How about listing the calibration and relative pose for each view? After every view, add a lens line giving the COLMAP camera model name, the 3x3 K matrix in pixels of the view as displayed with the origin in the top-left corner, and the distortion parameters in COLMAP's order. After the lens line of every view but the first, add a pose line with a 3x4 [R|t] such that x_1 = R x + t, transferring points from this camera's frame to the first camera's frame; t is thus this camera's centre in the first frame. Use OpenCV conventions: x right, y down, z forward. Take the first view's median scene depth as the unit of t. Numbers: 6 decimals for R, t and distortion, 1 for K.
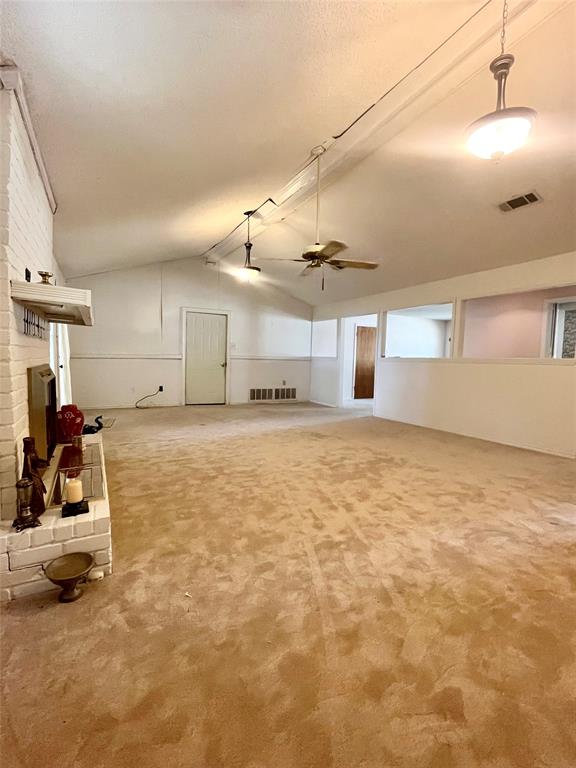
lens RADIAL K [[364.2, 0, 286.6], [0, 364.2, 383.0], [0, 0, 1]] dist [0.000724, 0.002006]
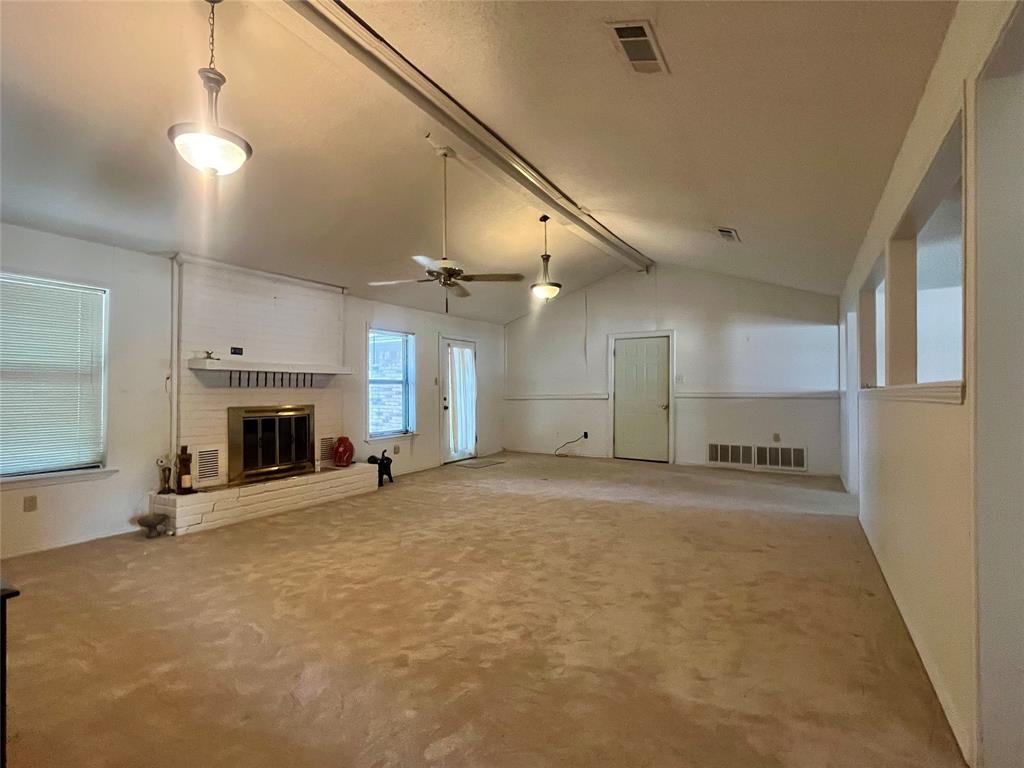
lens RADIAL K [[485.5, 0, 513.8], [0, 485.5, 384.8], [0, 0, 1]] dist [0.000724, 0.002006]
pose [[0.515374, -0.035676, -0.856222, 0.473668], [-0.041125, 0.996952, -0.066293, -0.017088], [0.855978, 0.069378, 0.512337, 0.258155]]
